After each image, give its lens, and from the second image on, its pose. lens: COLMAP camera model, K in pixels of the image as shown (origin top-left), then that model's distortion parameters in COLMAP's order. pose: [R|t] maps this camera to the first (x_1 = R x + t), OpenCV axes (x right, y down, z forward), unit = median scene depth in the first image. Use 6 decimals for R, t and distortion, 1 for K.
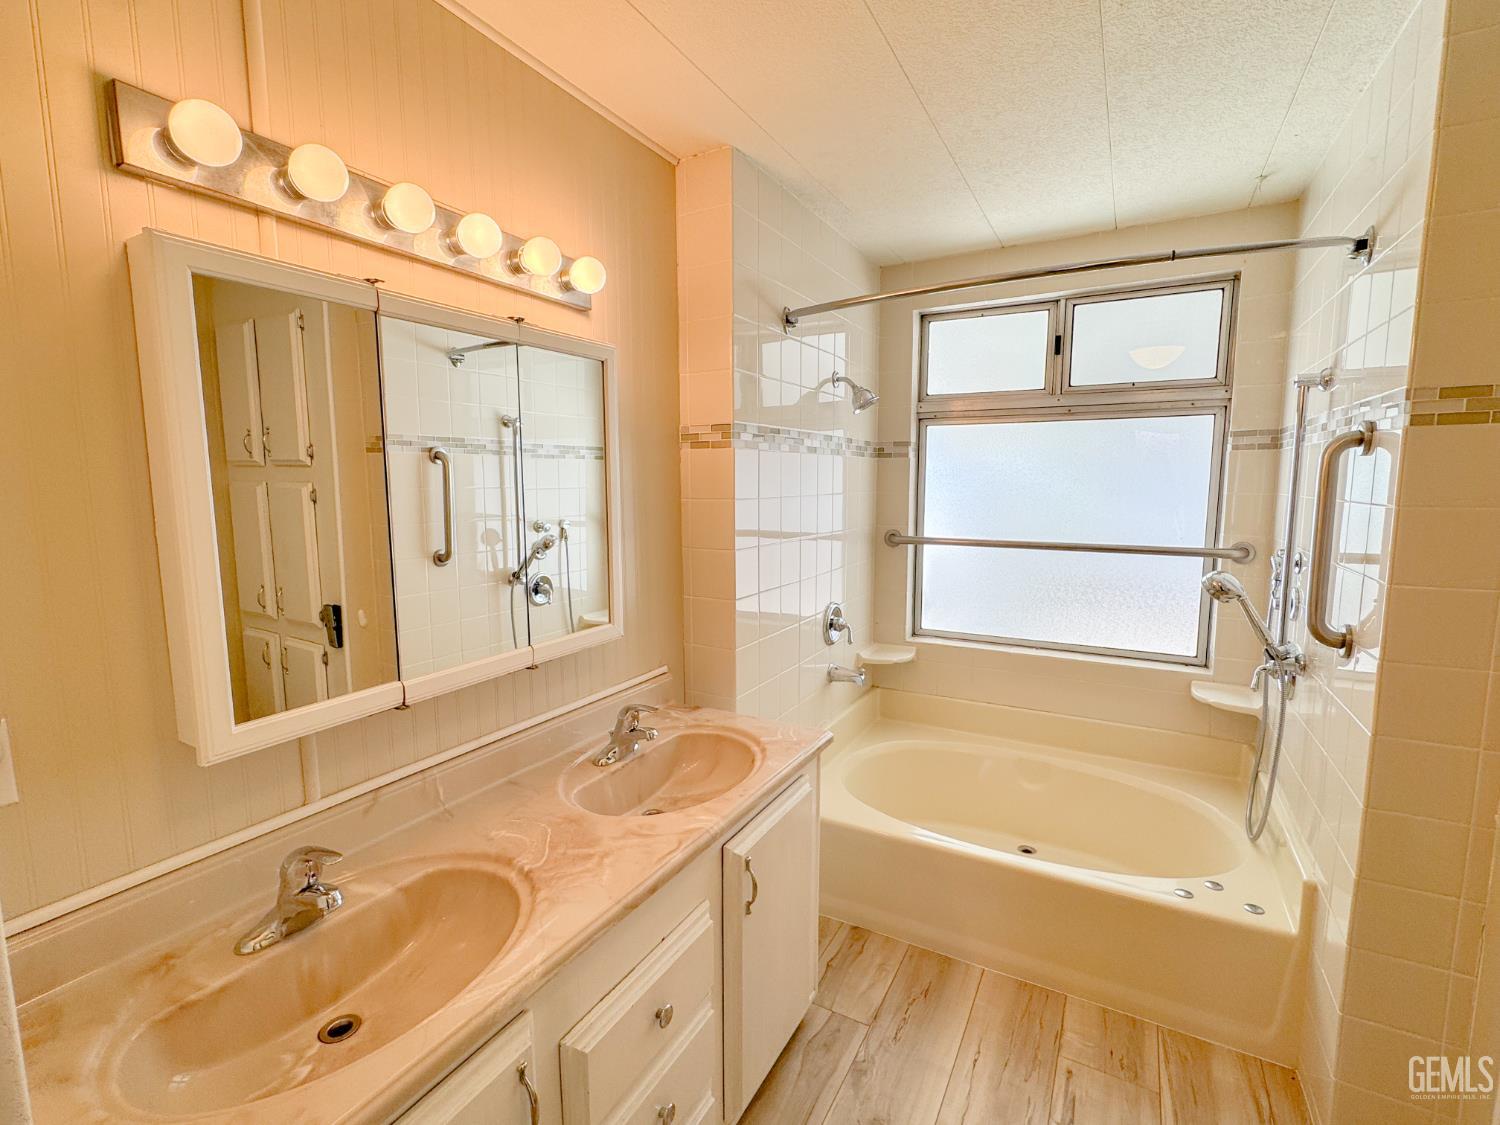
lens RADIAL K [[691.4, 0, 750.0], [0, 691.4, 562.5], [0, 0, 1]] dist [-0.002936, -0.000272]
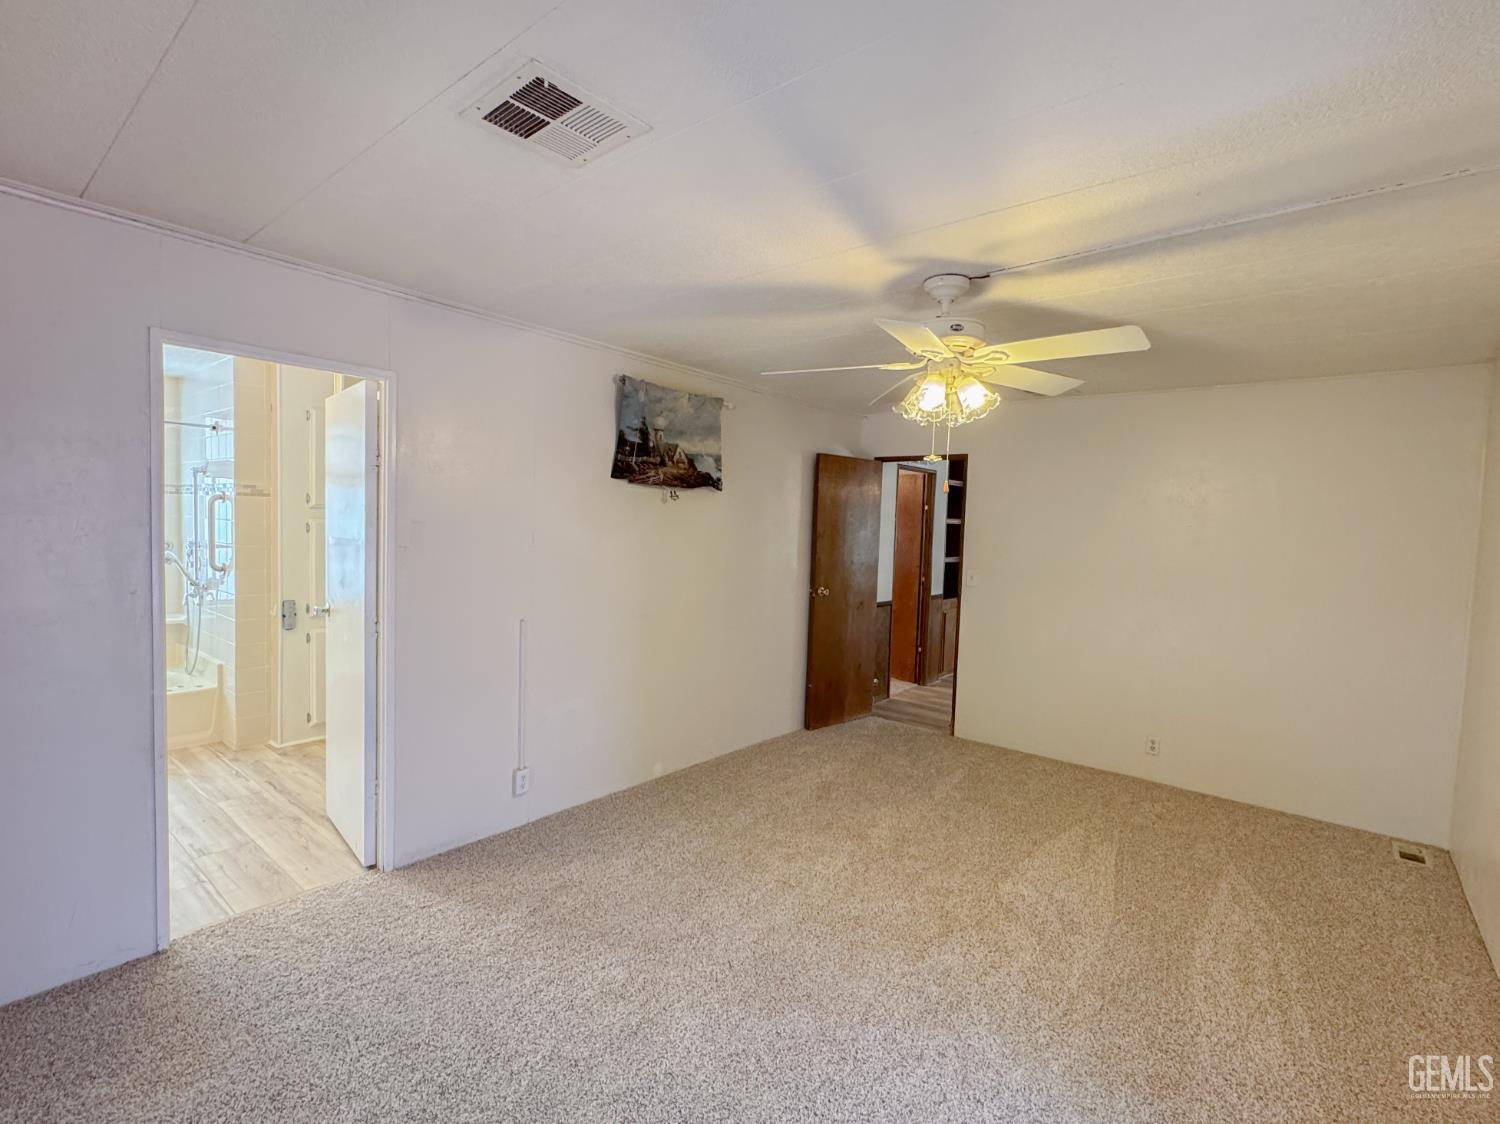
lens RADIAL K [[691.4, 0, 750.0], [0, 691.4, 562.0], [0, 0, 1]] dist [-0.002936, -0.000272]
pose [[0.184568, -0.047311, 0.981680, -1.355914], [0.078188, 0.996382, 0.033319, 0.145337], [-0.979705, 0.070606, 0.187599, -1.477146]]
